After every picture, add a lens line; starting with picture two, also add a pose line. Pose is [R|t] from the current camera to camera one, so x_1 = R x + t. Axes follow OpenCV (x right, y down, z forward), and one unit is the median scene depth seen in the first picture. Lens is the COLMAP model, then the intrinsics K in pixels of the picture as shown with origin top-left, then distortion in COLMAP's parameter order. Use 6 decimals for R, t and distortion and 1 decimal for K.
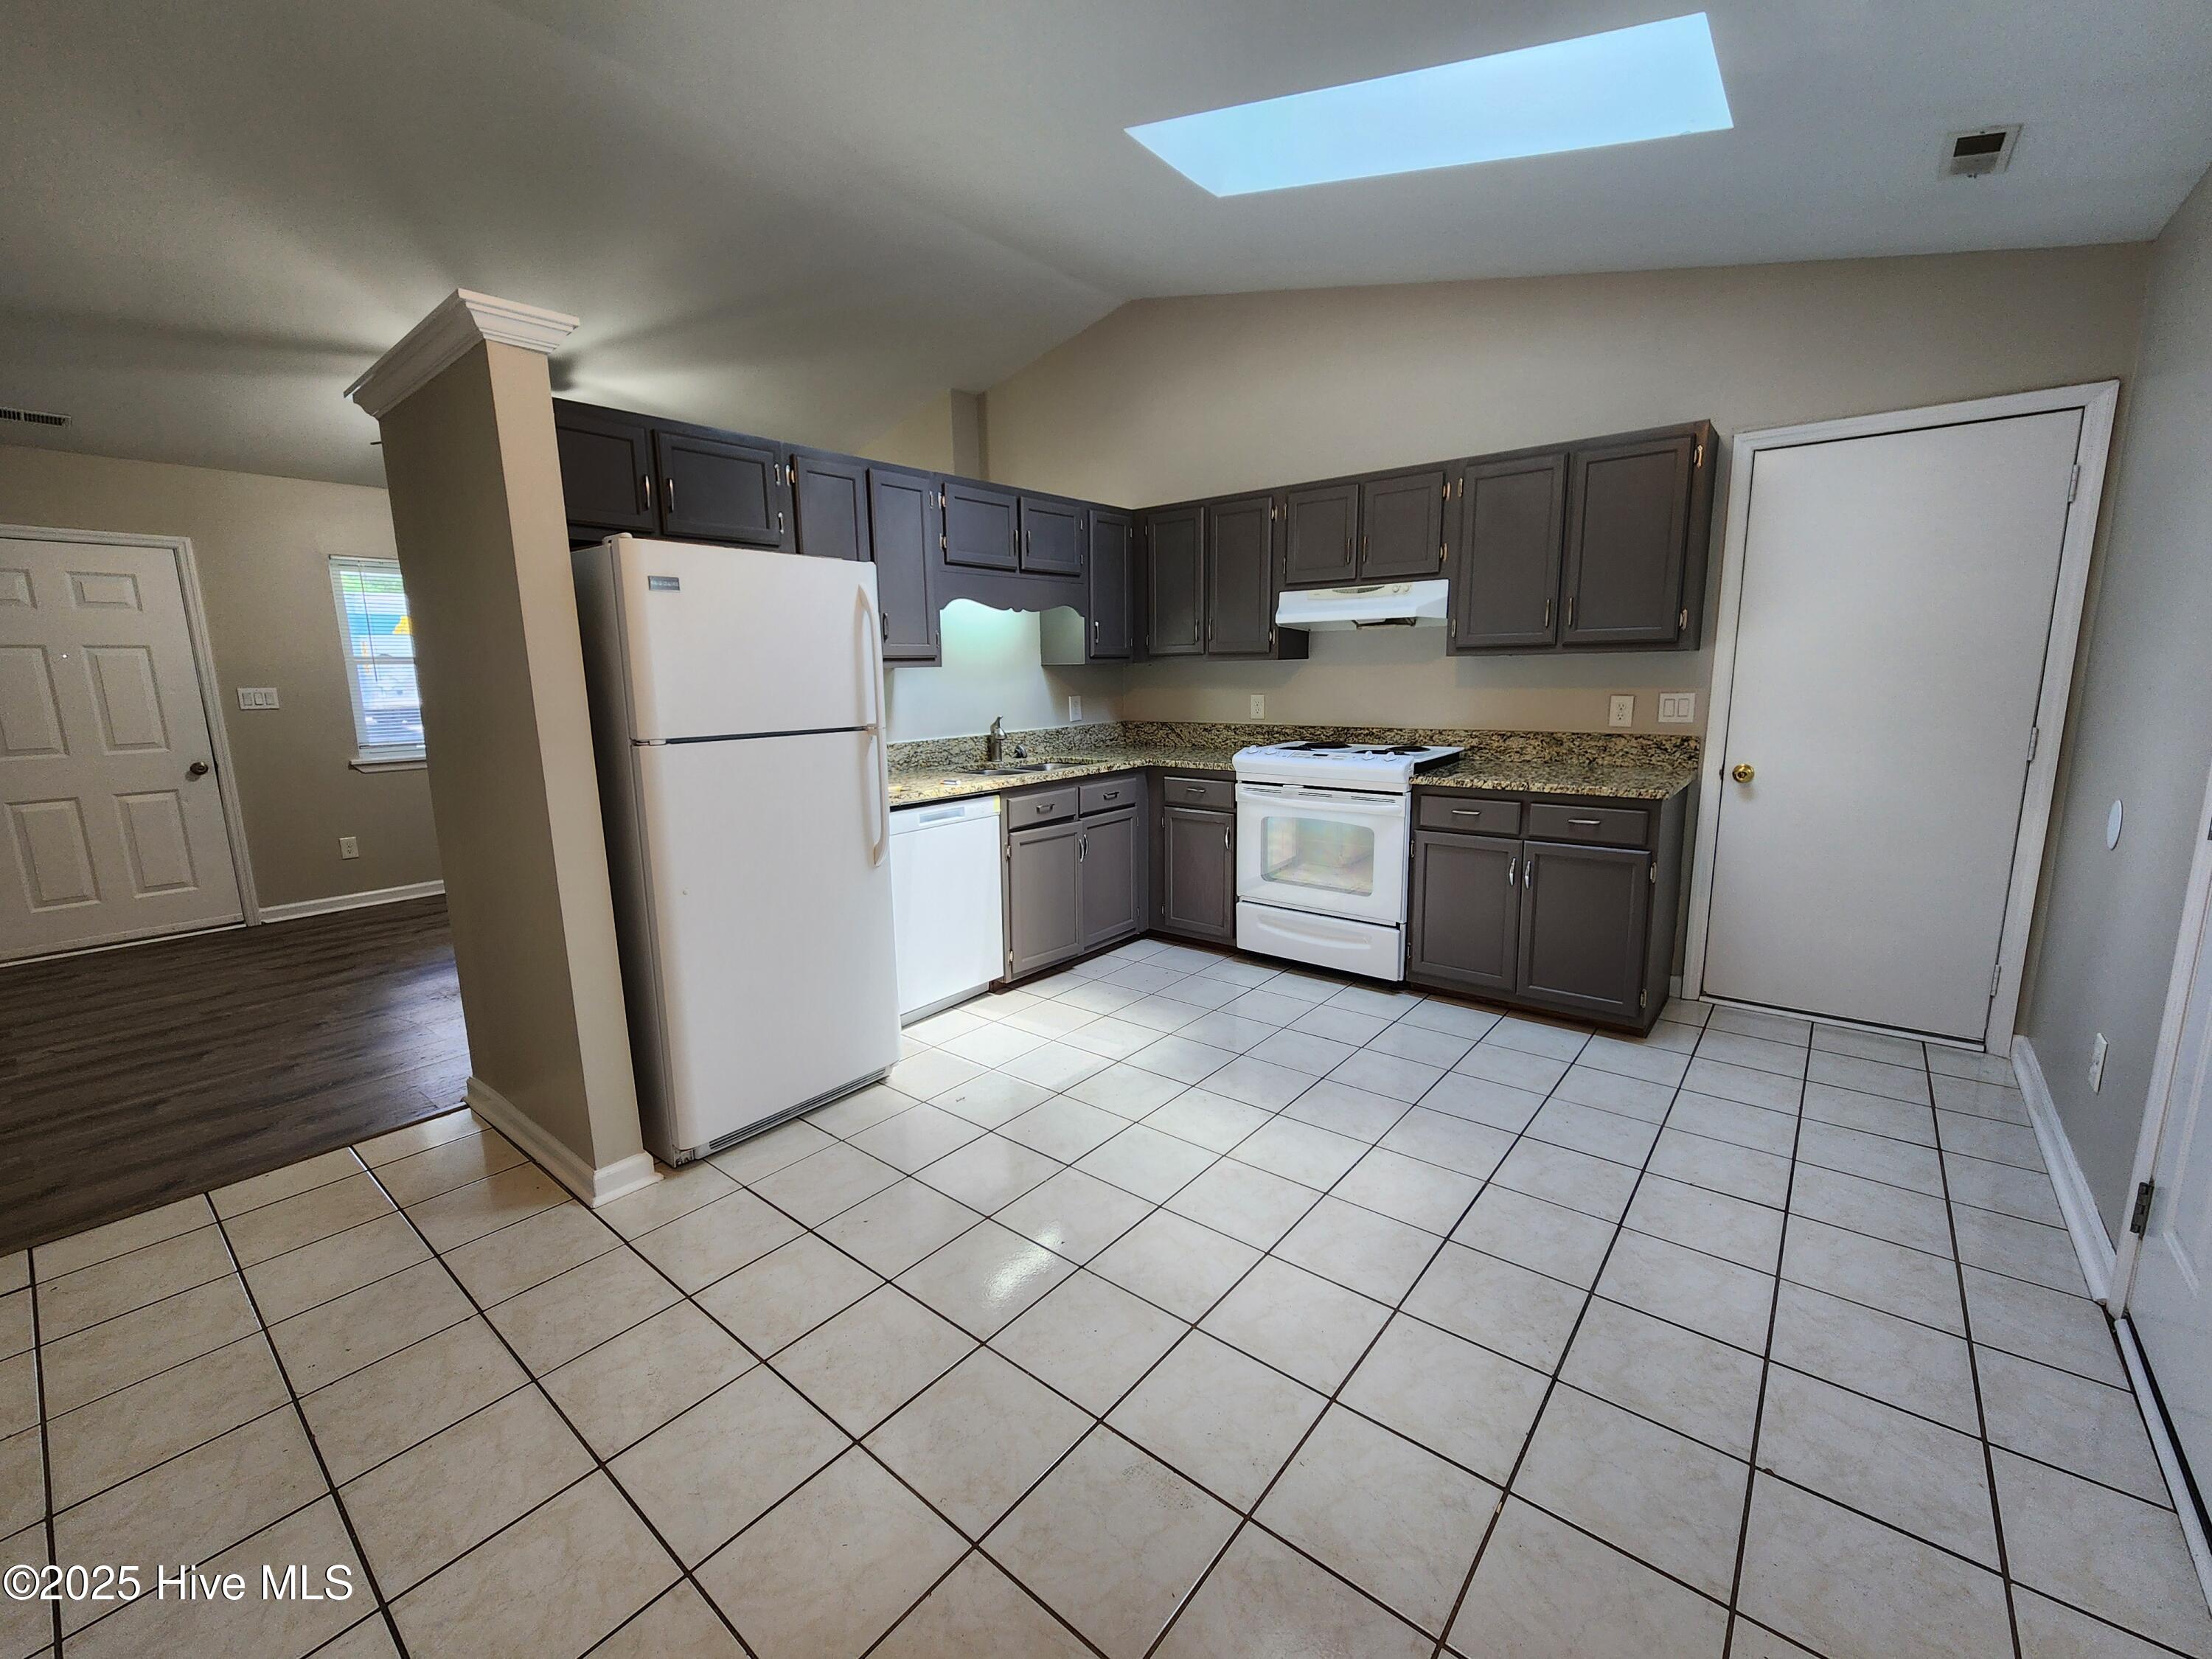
lens RADIAL K [[912.5, 0, 1096.2], [0, 912.5, 831.3], [0, 0, 1]] dist [0.001109, -0.000076]
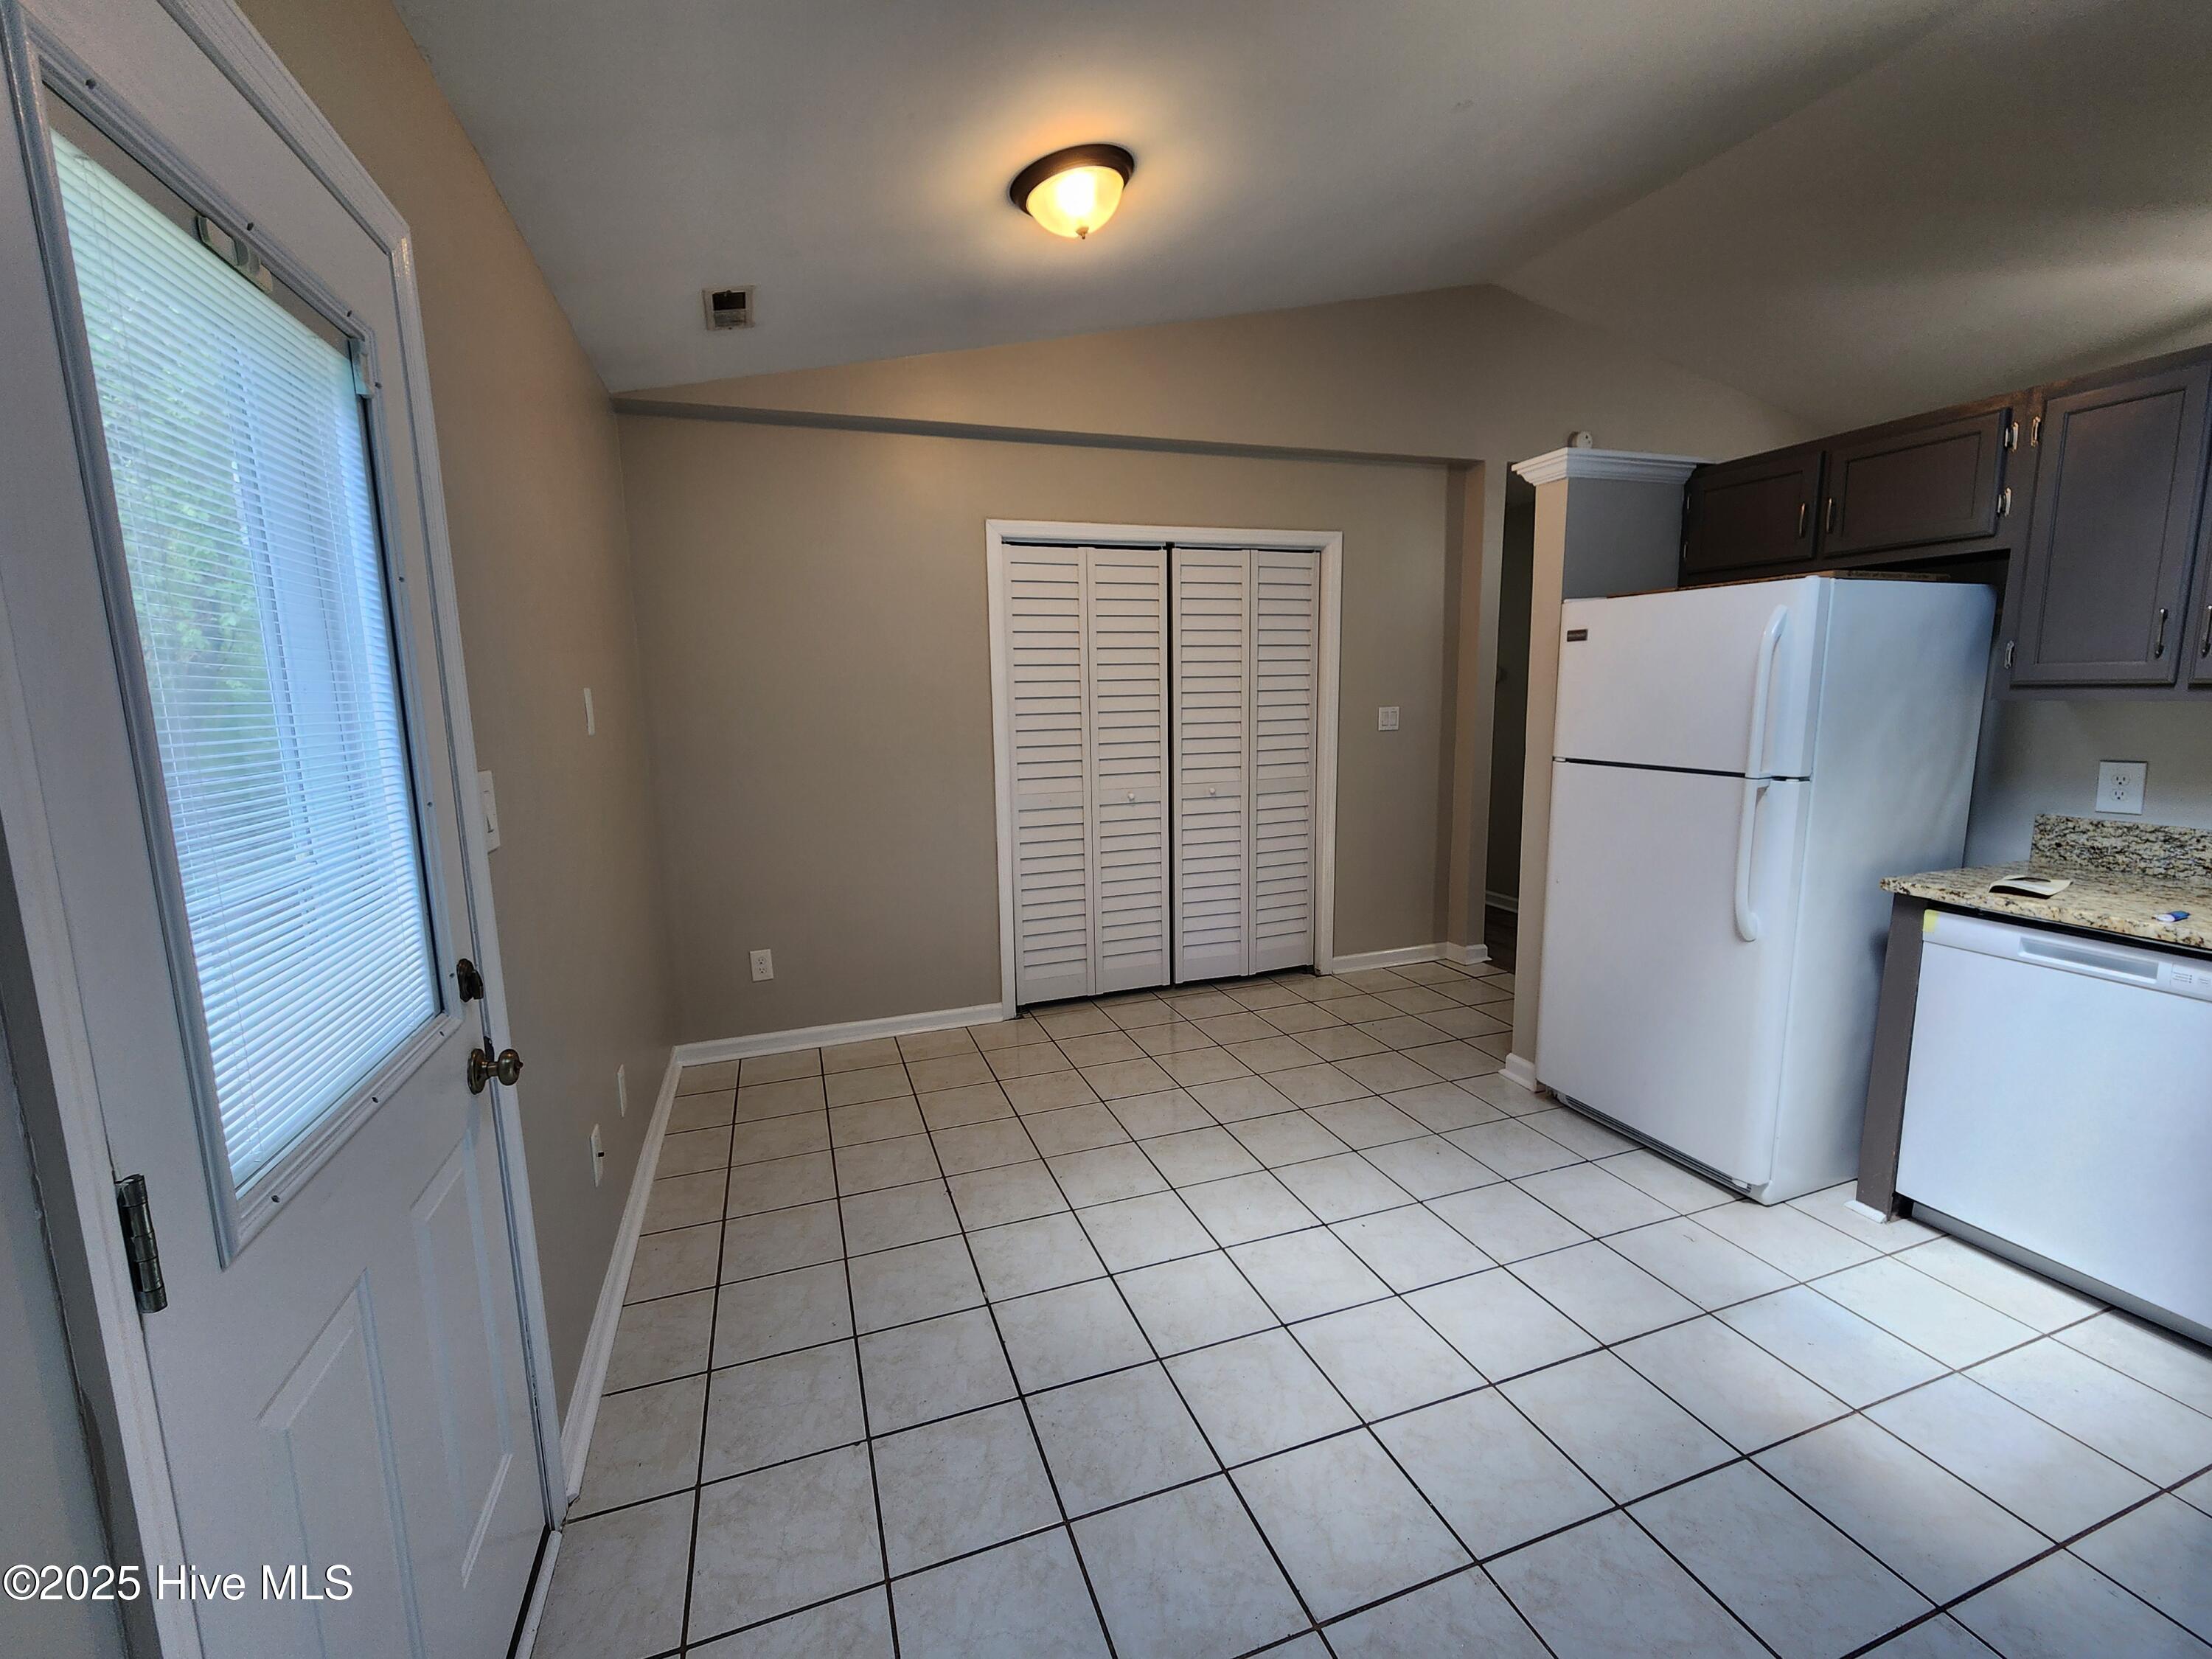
lens RADIAL K [[912.5, 0, 1096.2], [0, 912.5, 831.3], [0, 0, 1]] dist [0.001109, -0.000076]
pose [[-0.515331, 0.159491, -0.842020, 0.959900], [-0.122174, 0.958822, 0.256388, -0.252727], [0.848238, 0.234997, -0.474624, 1.089401]]
